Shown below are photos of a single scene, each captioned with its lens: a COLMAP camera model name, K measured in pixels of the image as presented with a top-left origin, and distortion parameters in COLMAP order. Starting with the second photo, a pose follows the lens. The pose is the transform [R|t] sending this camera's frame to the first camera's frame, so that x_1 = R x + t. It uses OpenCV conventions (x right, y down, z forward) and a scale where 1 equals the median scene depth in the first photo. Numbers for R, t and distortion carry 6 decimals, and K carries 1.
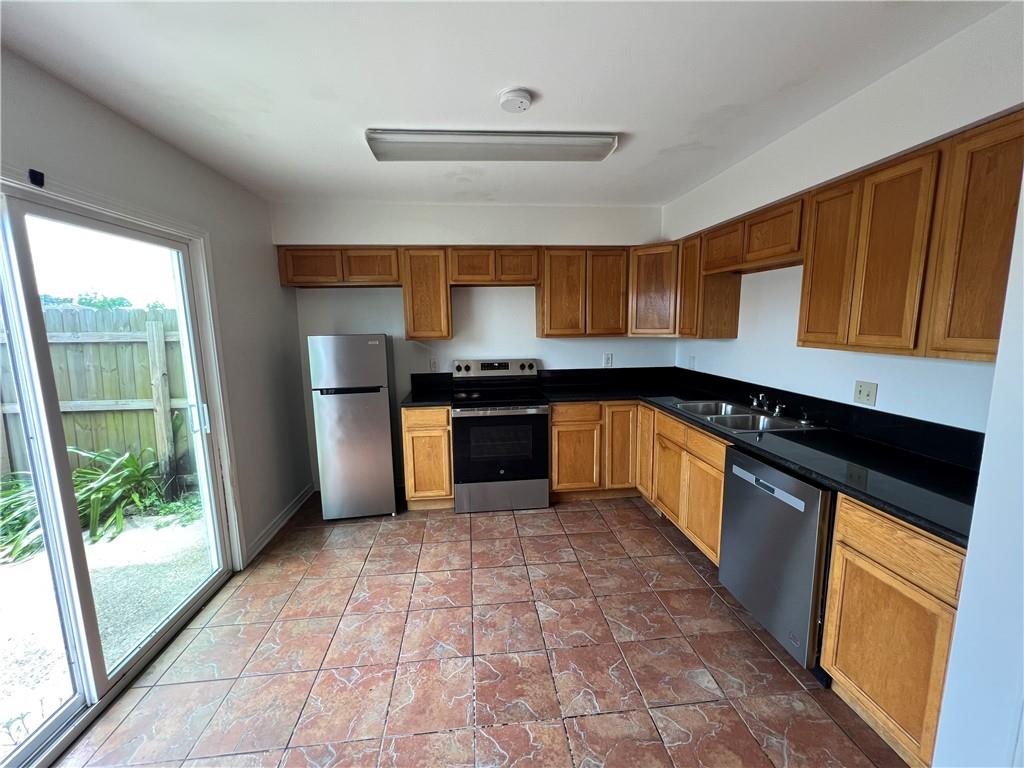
lens RADIAL K [[411.2, 0, 510.7], [0, 411.2, 380.1], [0, 0, 1]] dist [0.002880, 0.000127]
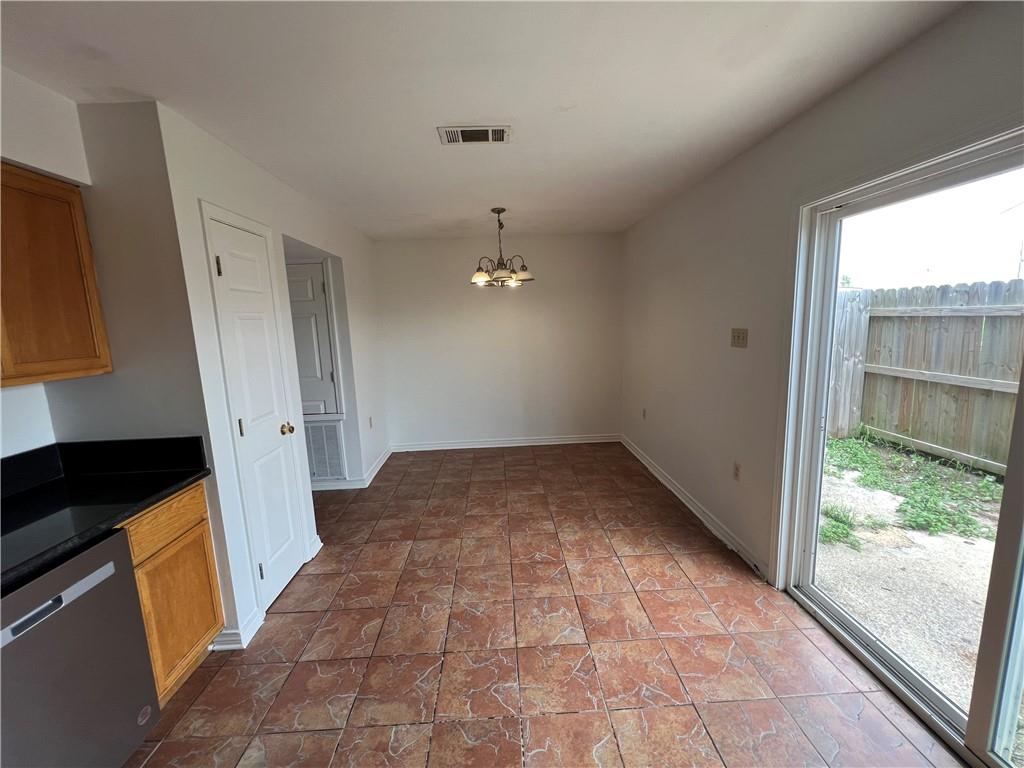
lens RADIAL K [[411.2, 0, 510.2], [0, 411.2, 382.5], [0, 0, 1]] dist [0.002880, 0.000127]
pose [[-0.996219, 0.043368, 0.075281, -0.176420], [0.063302, 0.955816, 0.287069, -0.251029], [-0.059505, 0.290749, -0.954947, 1.759198]]
